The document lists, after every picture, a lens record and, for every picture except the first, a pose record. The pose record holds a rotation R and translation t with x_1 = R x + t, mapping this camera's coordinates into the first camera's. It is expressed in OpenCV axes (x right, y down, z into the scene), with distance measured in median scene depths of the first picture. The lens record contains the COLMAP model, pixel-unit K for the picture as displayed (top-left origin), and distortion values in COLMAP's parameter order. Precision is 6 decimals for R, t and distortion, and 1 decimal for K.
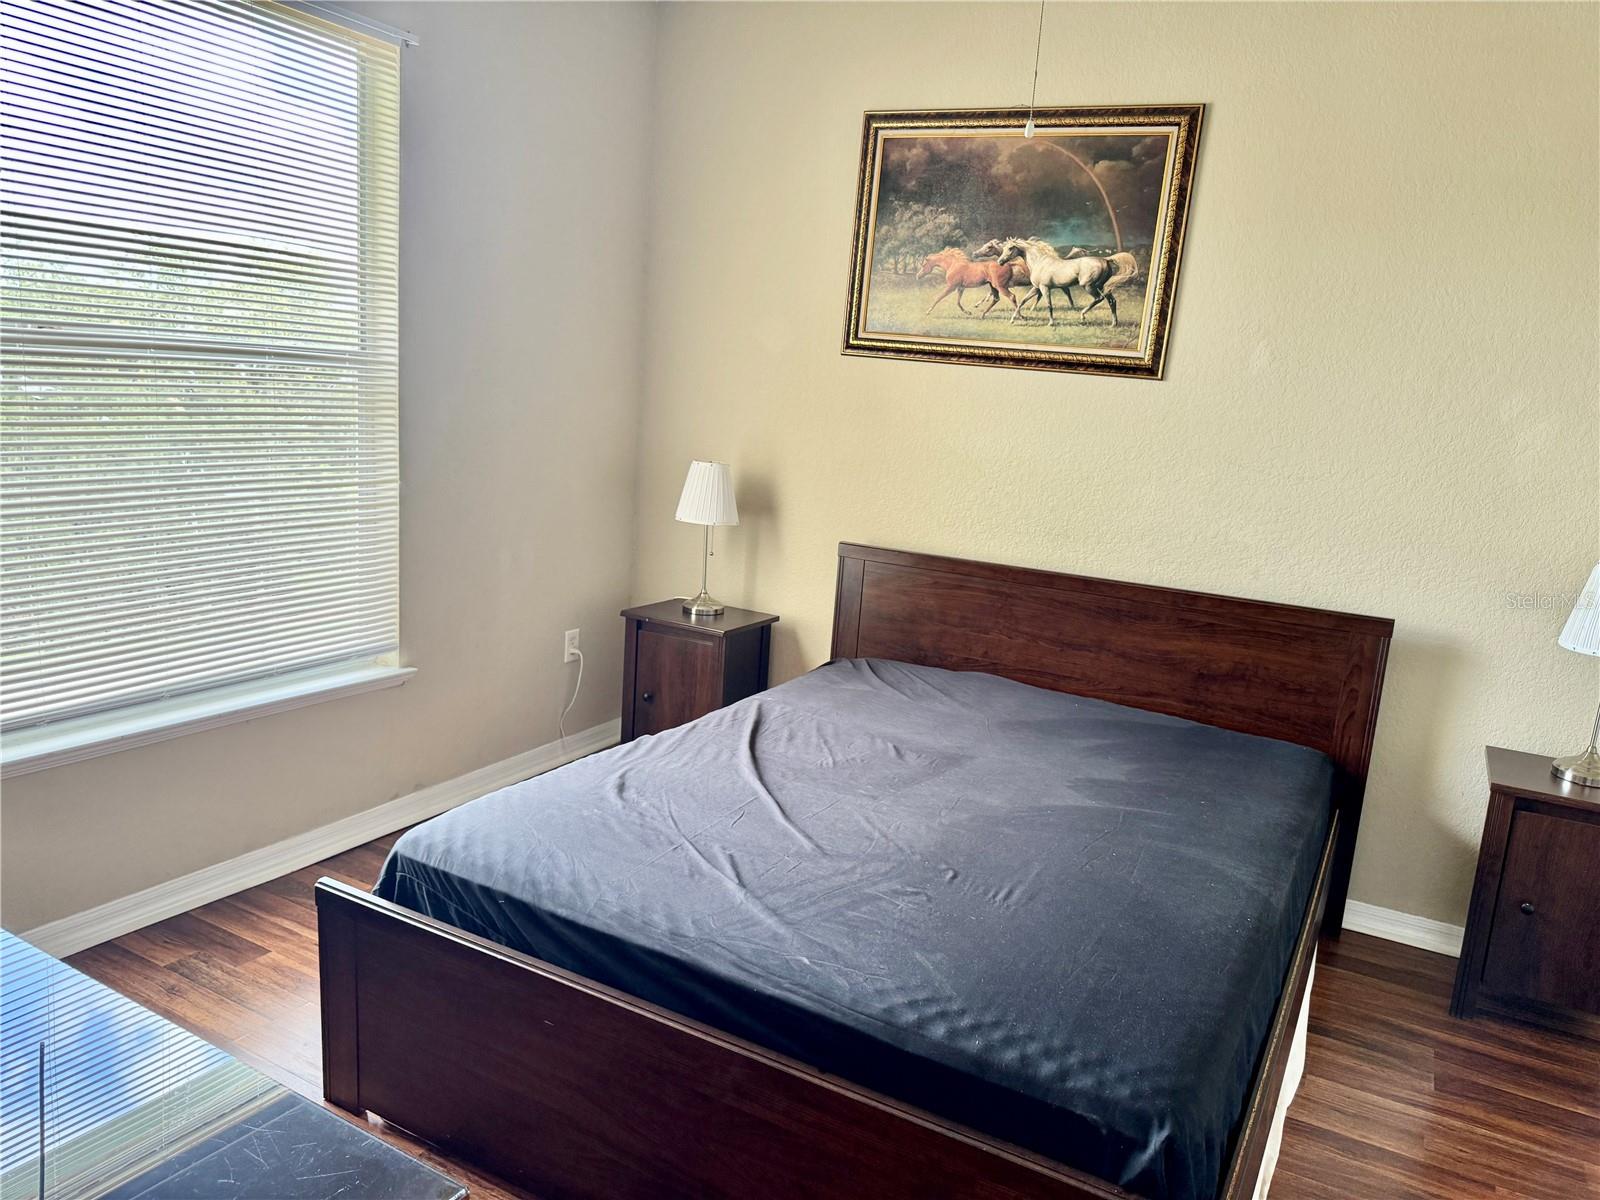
lens RADIAL K [[1124.7, 0, 794.1], [0, 1124.7, 602.3], [0, 0, 1]] dist [0.085702, -0.117651]
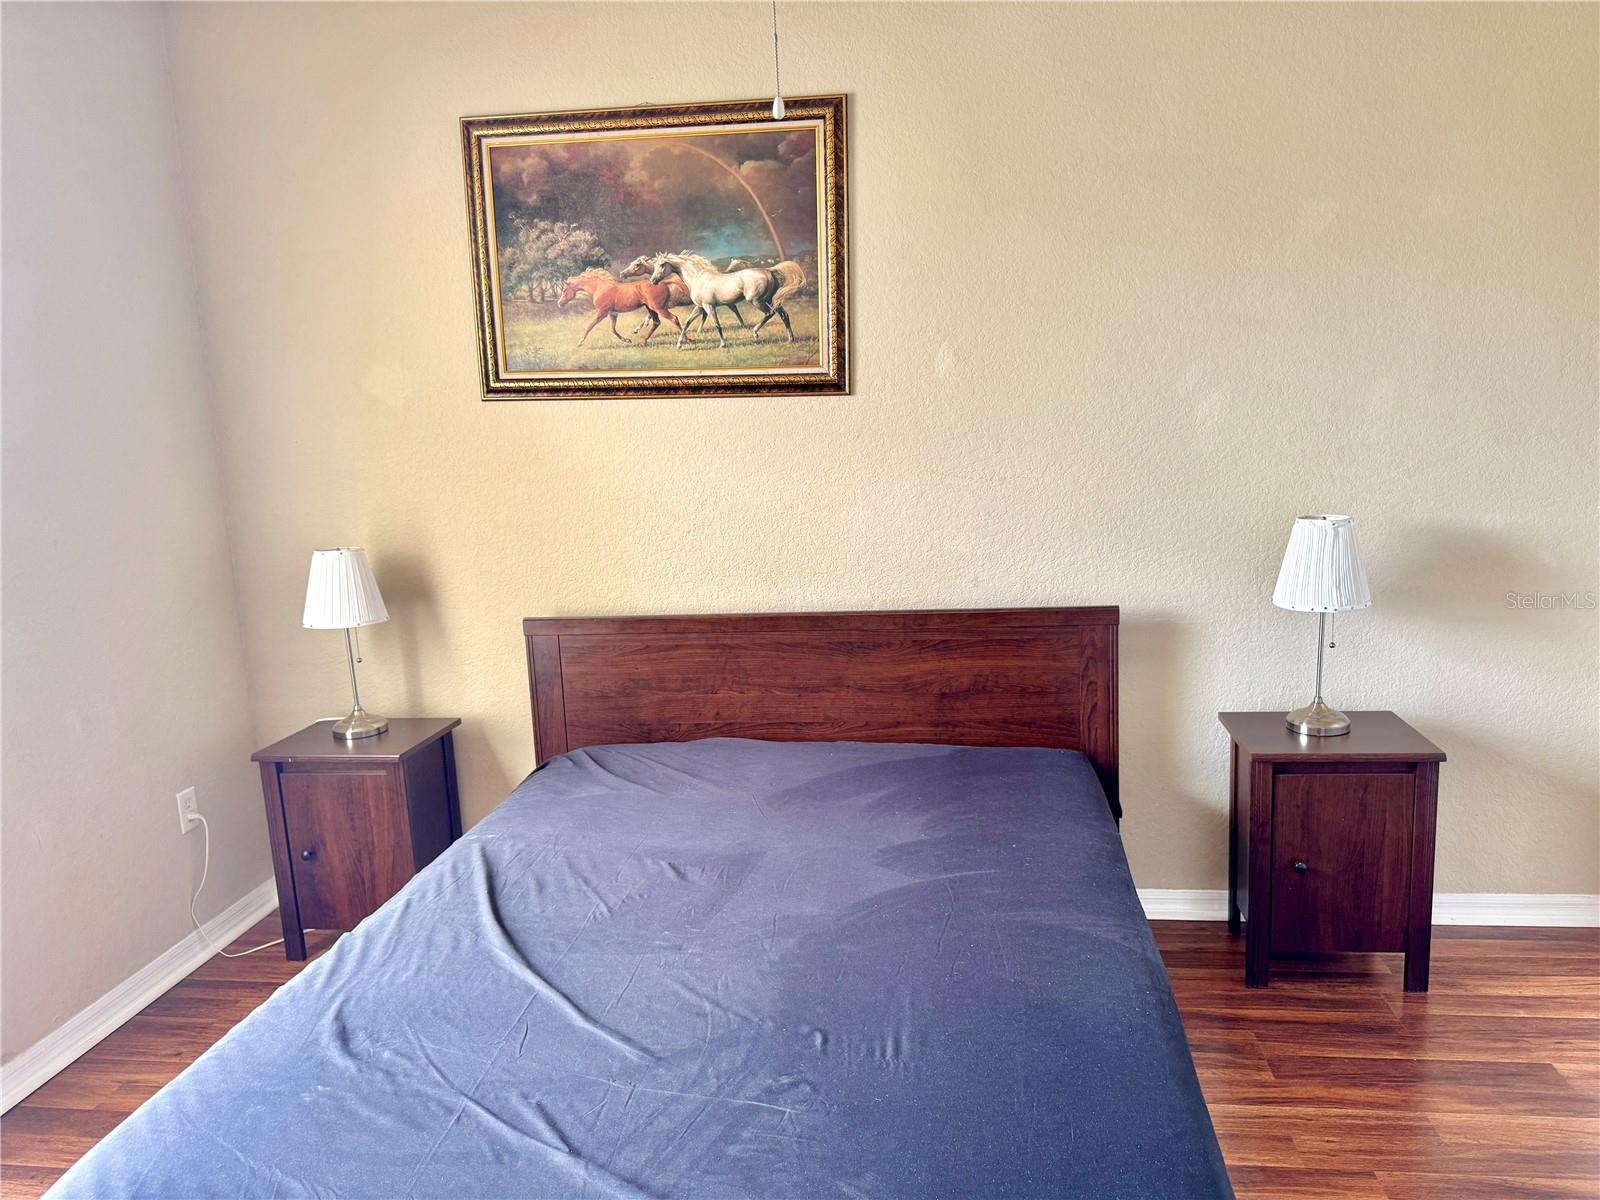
lens RADIAL K [[1140.1, 0, 811.1], [0, 1140.1, 607.4], [0, 0, 1]] dist [0.182435, -0.357147]
pose [[0.927954, -0.174403, 0.329371, -0.050040], [0.179508, 0.983641, 0.015103, -0.043204], [-0.326617, 0.045109, 0.944080, 0.125644]]
